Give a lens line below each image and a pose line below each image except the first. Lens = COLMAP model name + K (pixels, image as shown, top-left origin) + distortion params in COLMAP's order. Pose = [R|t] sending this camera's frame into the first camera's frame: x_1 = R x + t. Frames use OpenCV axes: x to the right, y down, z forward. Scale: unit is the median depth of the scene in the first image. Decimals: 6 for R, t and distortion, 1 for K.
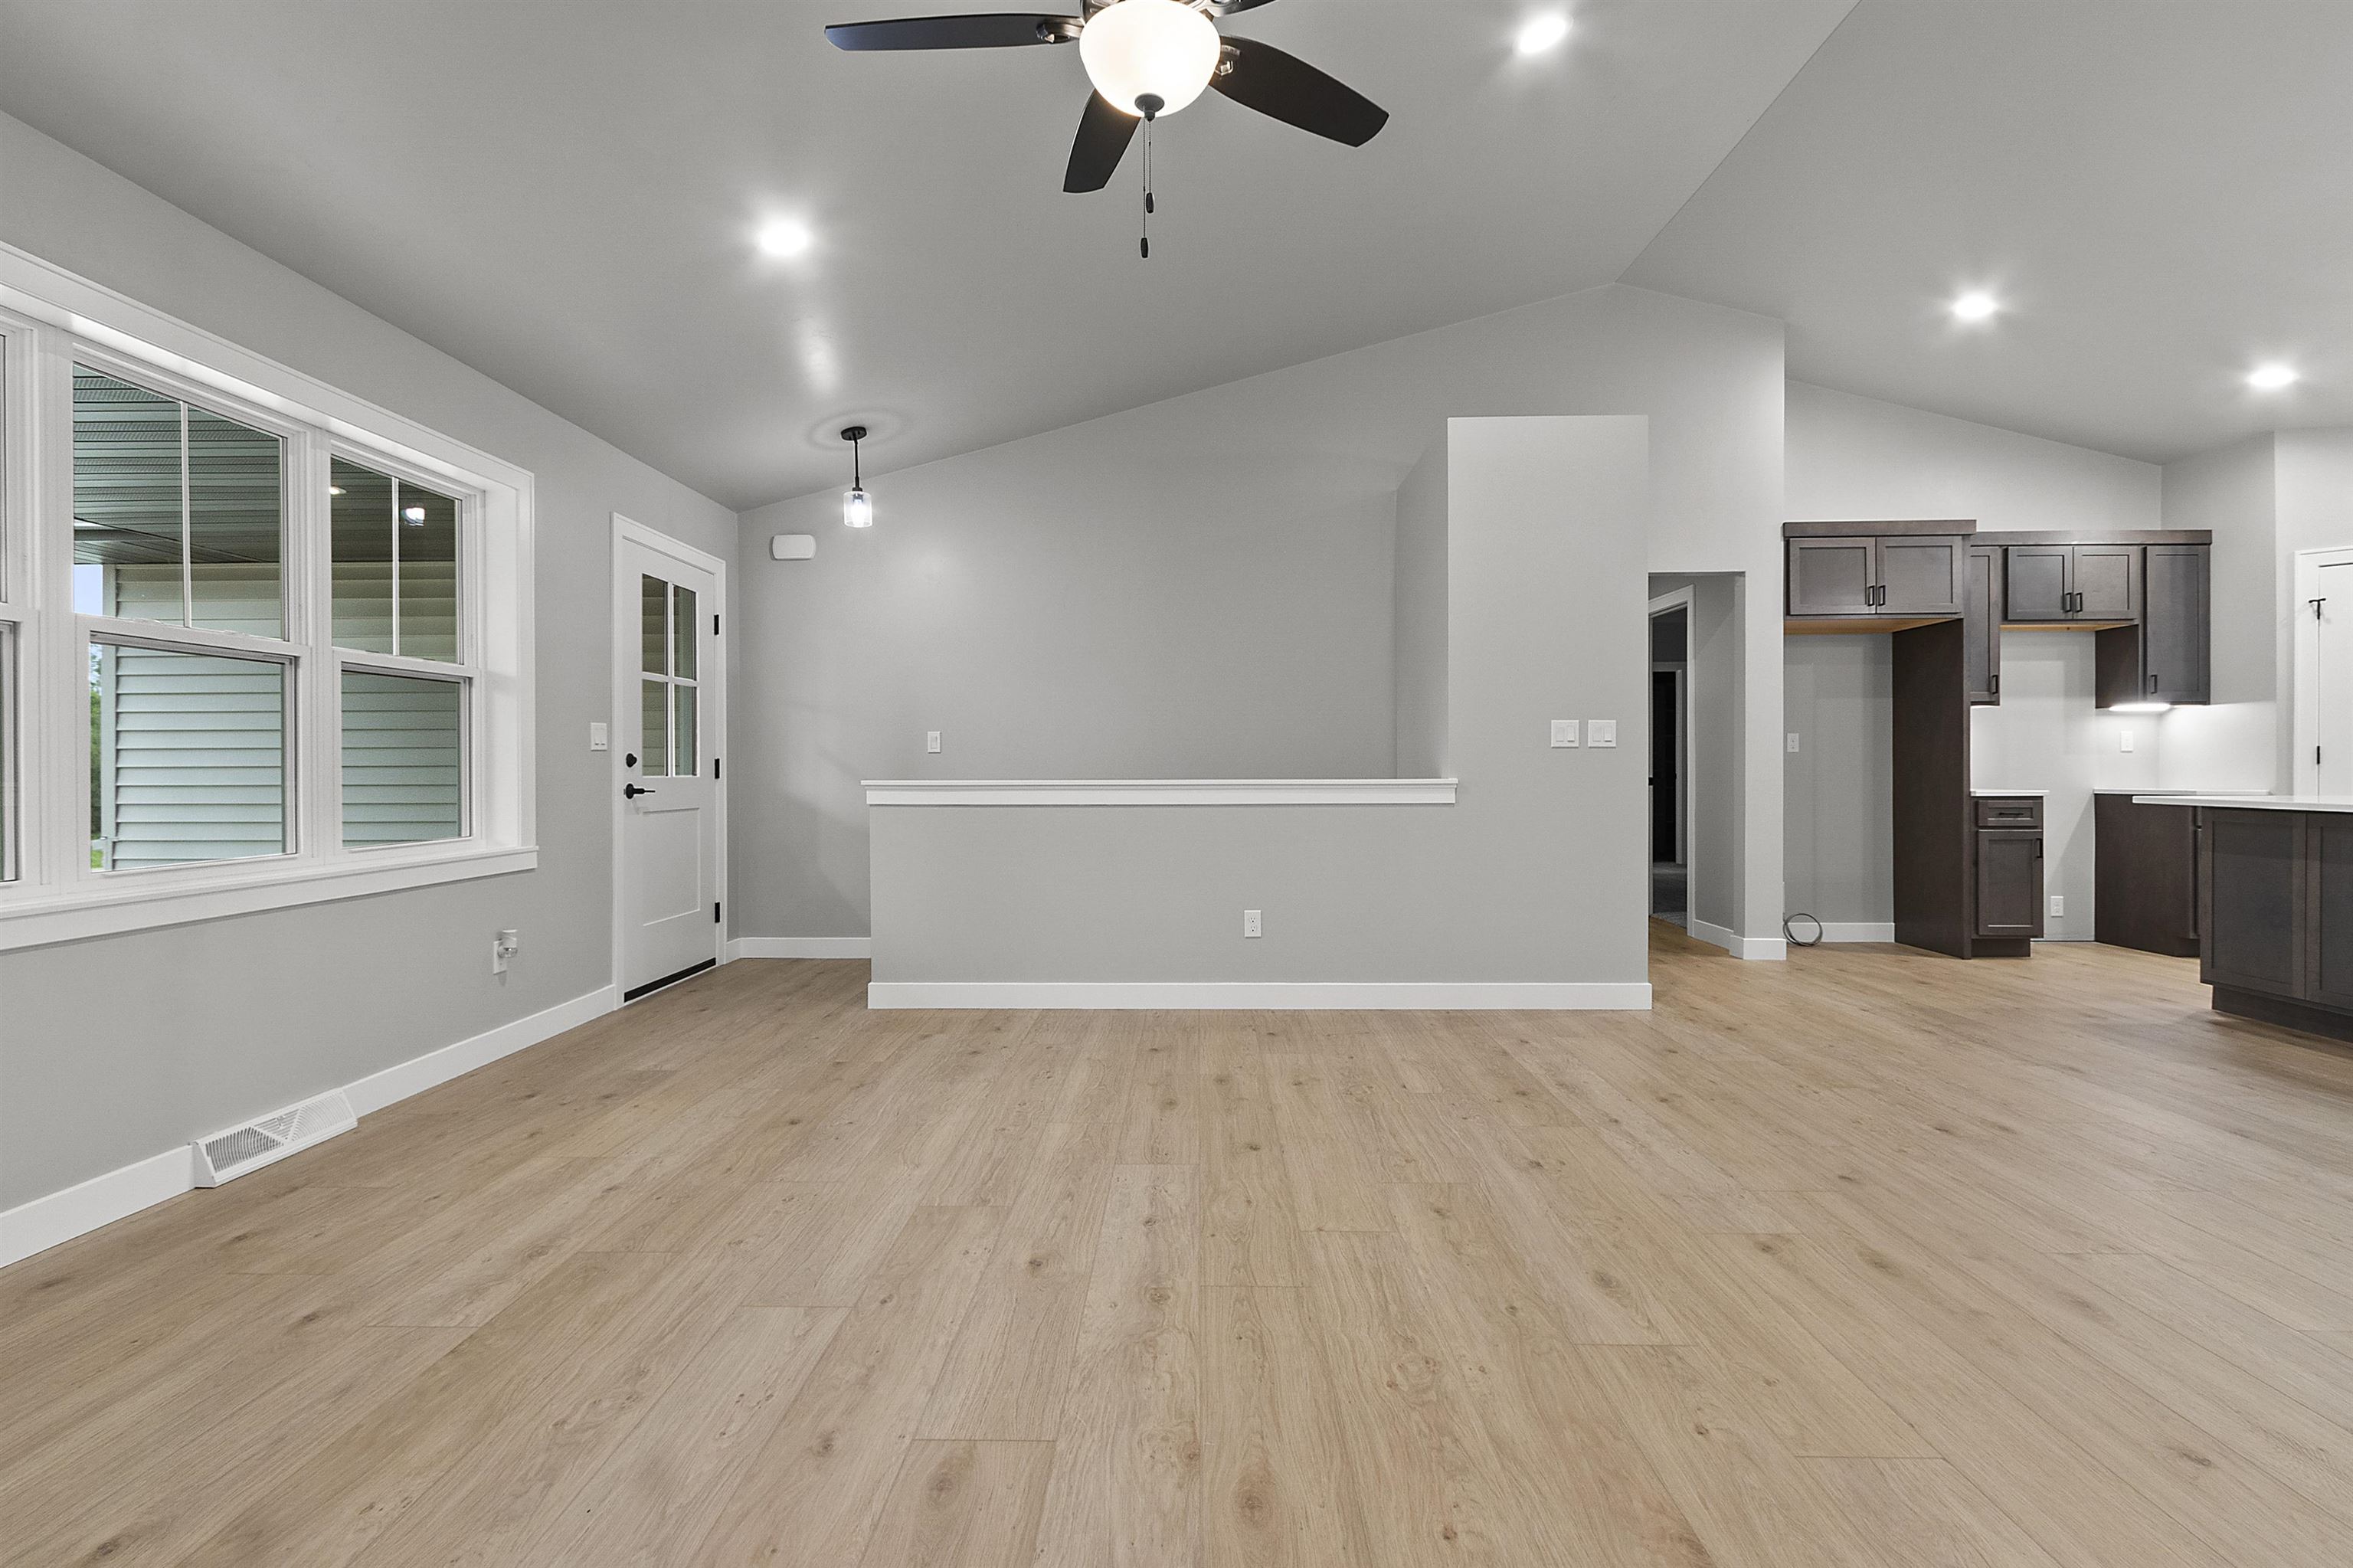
lens RADIAL K [[1079.8, 0, 1177.4], [0, 1079.8, 773.2], [0, 0, 1]] dist [0.001170, 0.000148]
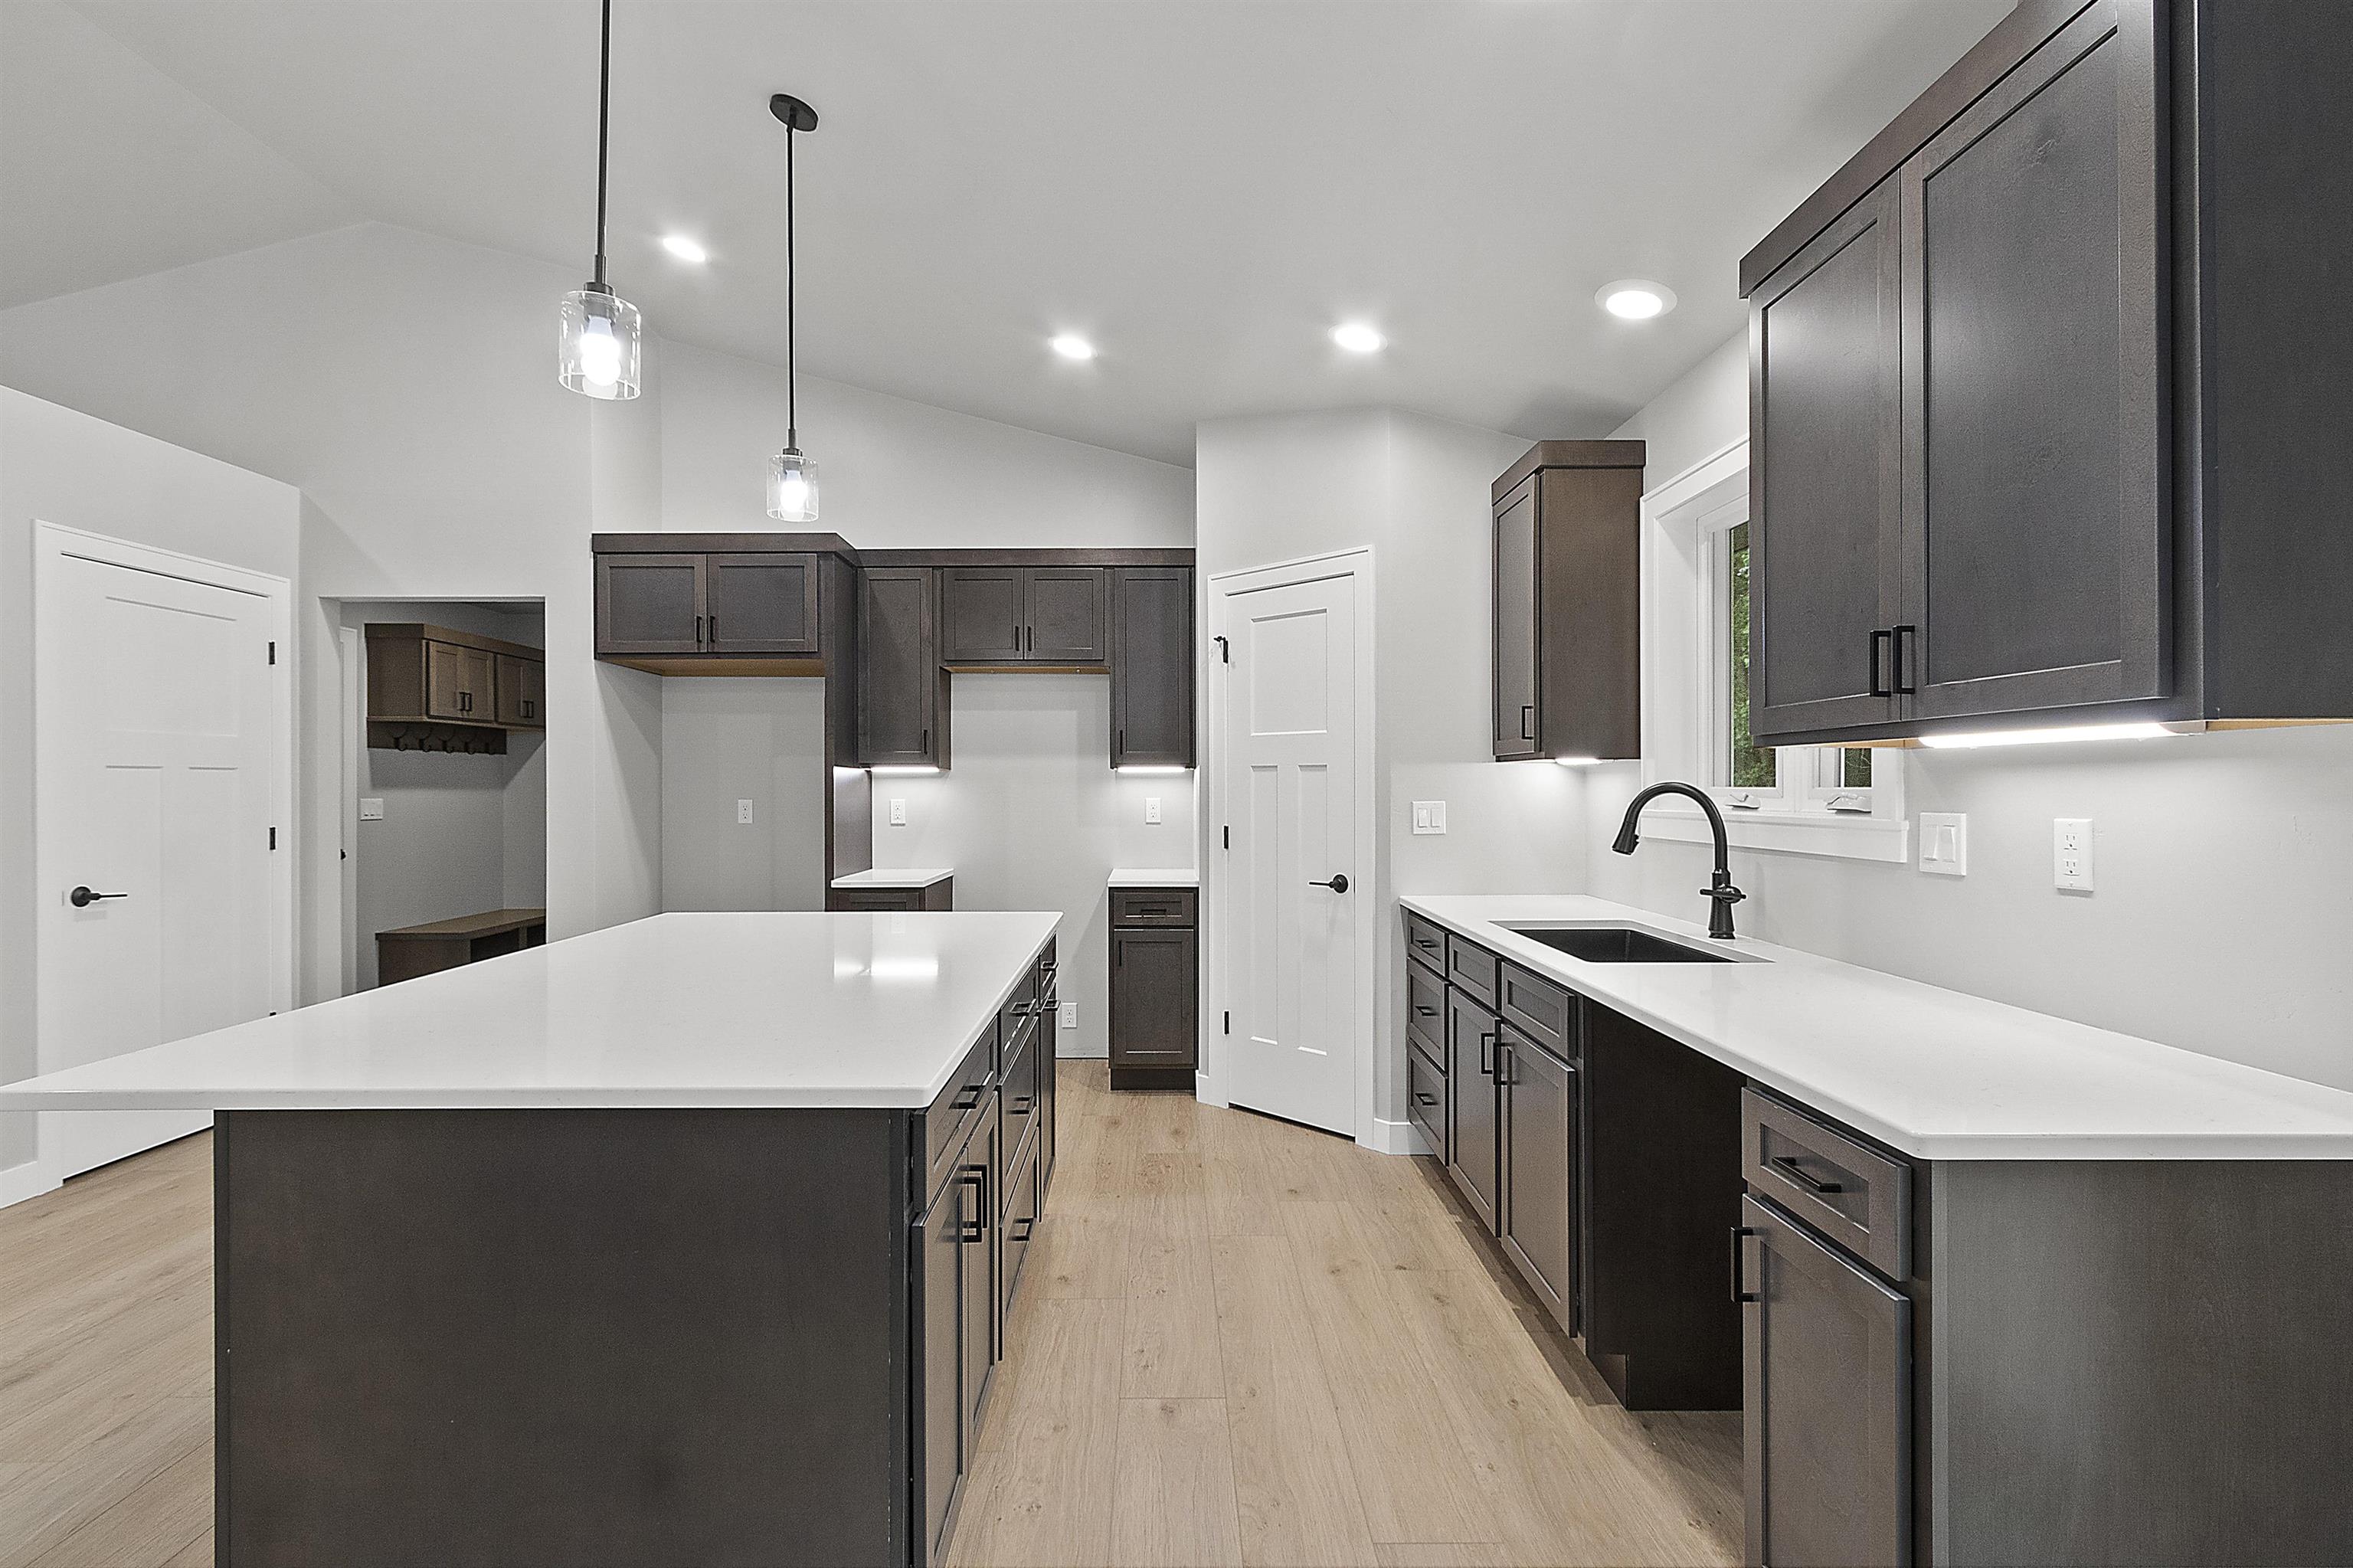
lens RADIAL K [[1072.4, 0, 1168.7], [0, 1072.4, 789.7], [0, 0, 1]] dist [0.000565, 0.000138]
pose [[0.999570, 0.000668, 0.029320, 0.957214], [-0.000597, 0.999997, -0.002423, -0.047455], [-0.029322, 0.002405, 0.999567, 0.221712]]
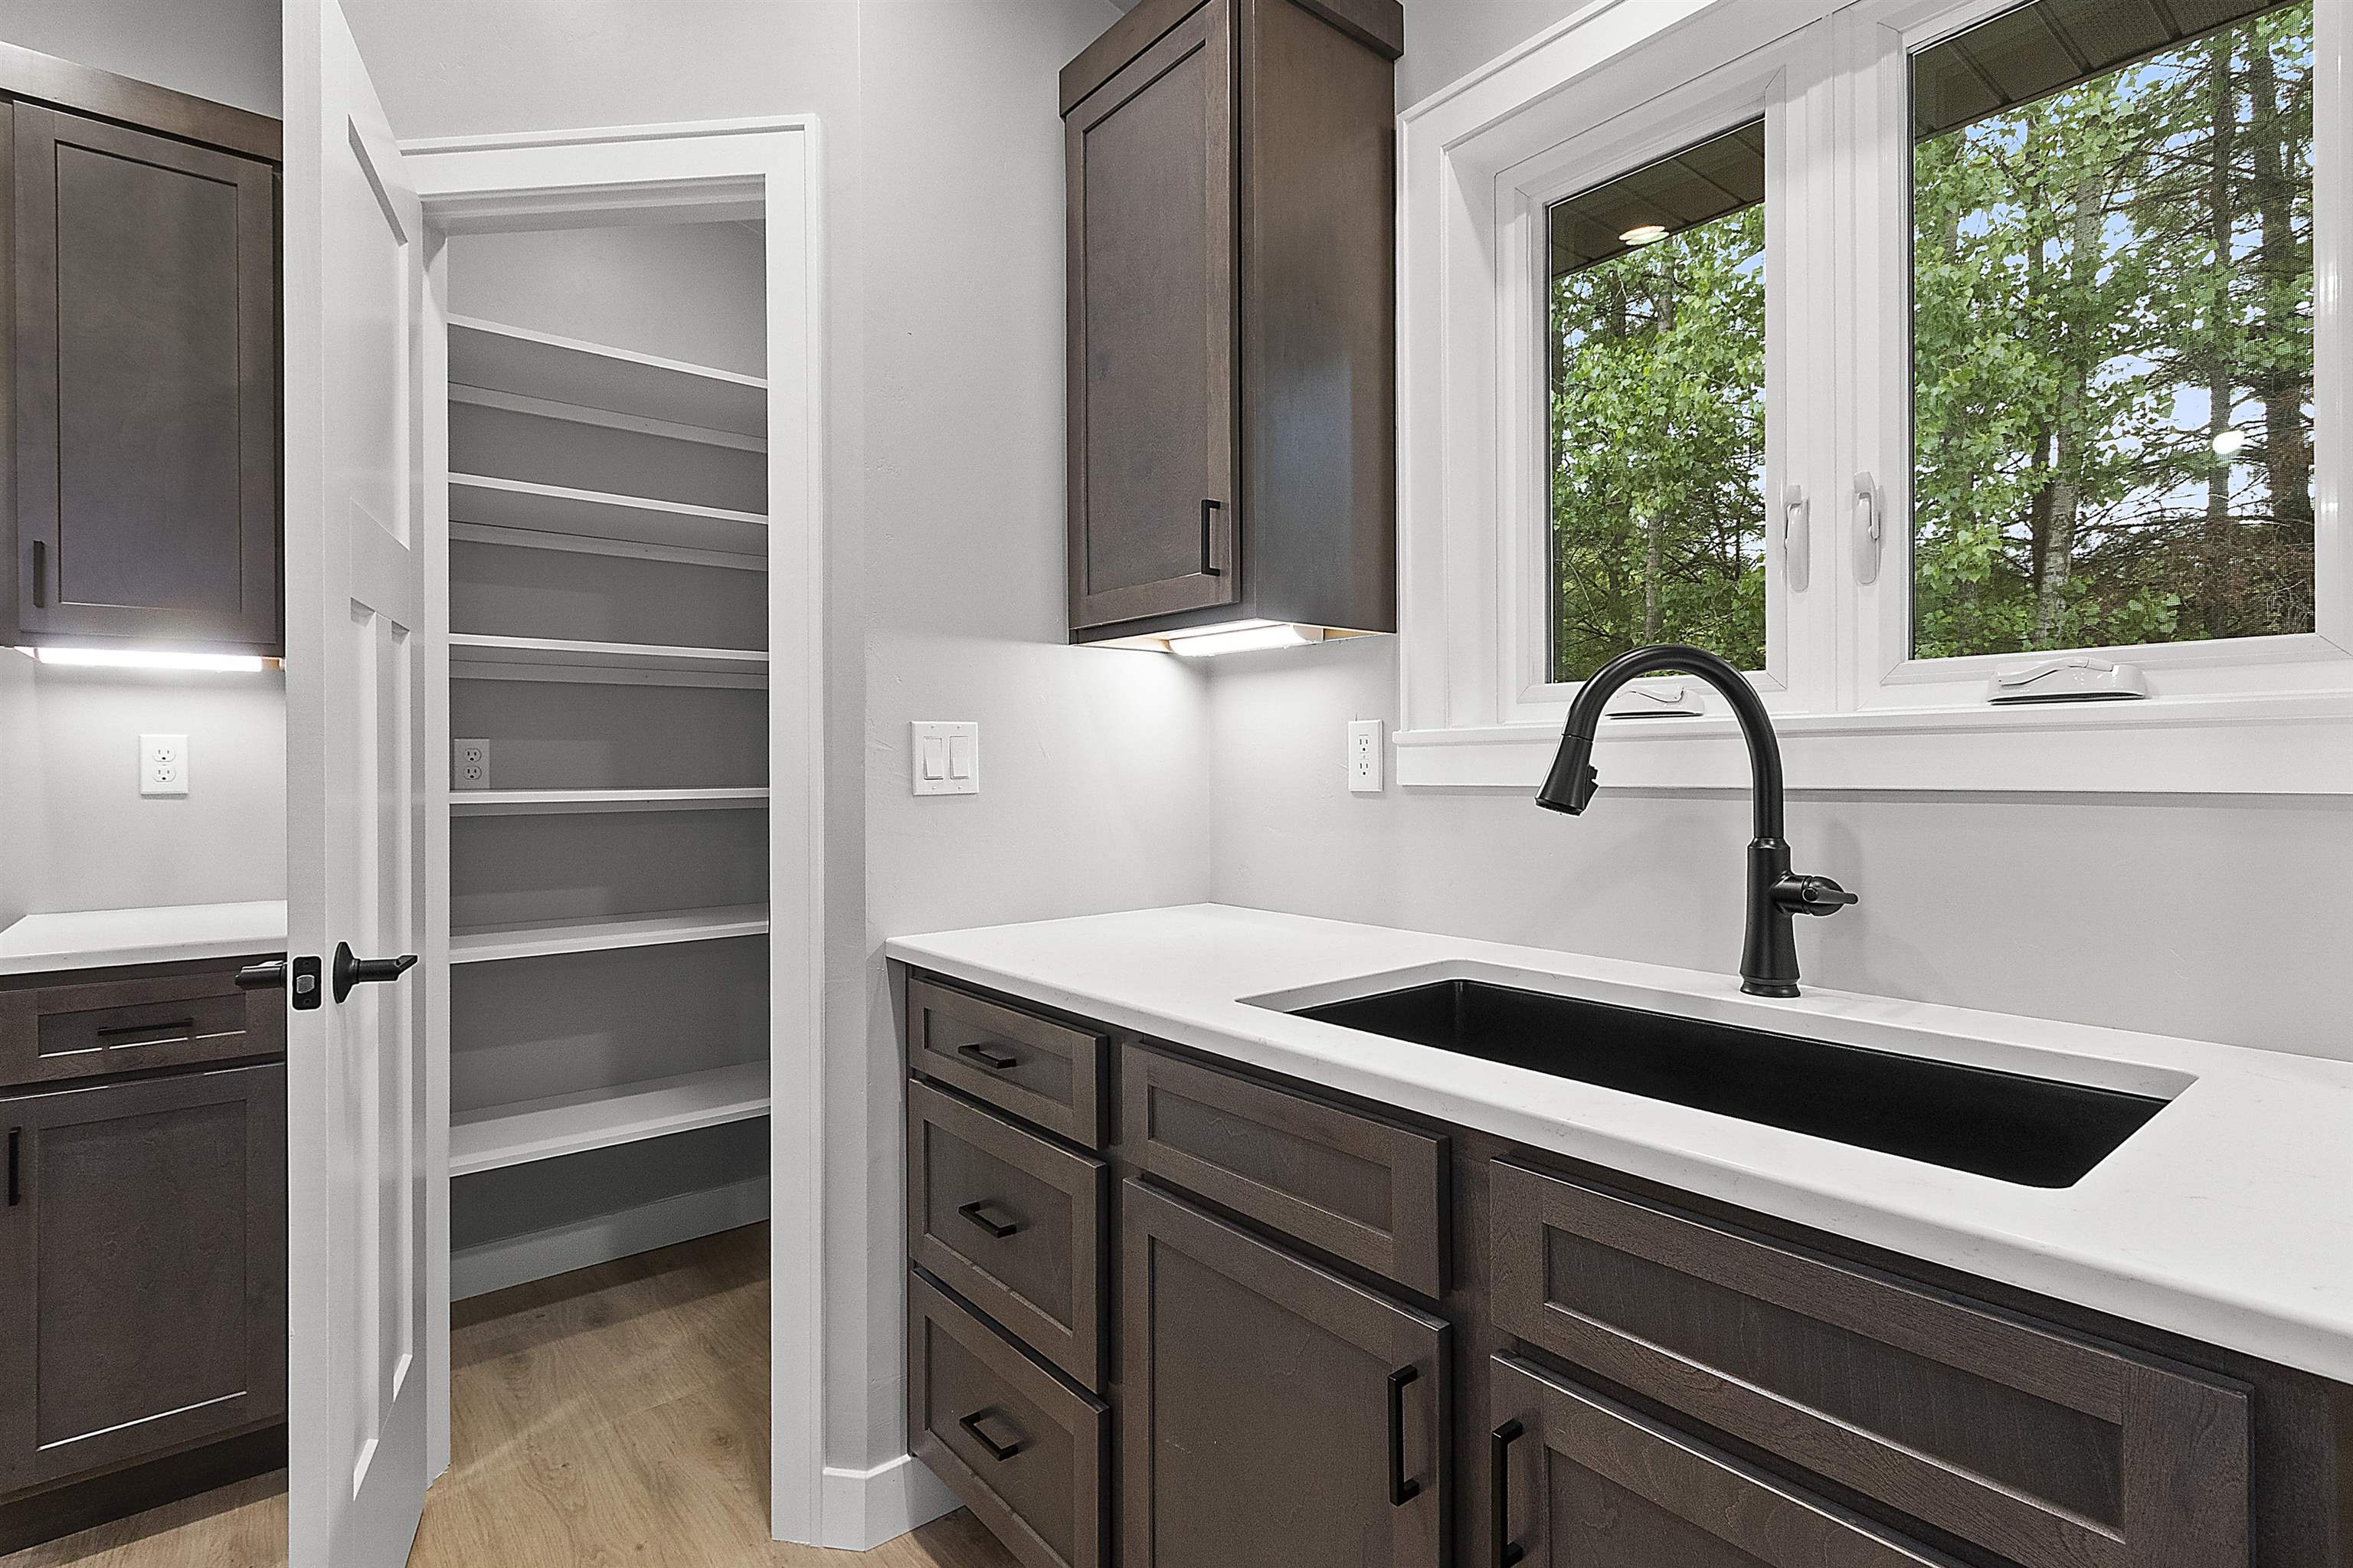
lens RADIAL K [[1140.0, 0, 1173.9], [0, 1140.0, 767.0], [0, 0, 1]] dist [0.002629, -0.000403]
pose [[0.761833, -0.000524, 0.647773, 0.979741], [0.005921, 0.999964, -0.006155, -0.027371], [-0.647746, 0.008525, 0.761808, 0.590715]]
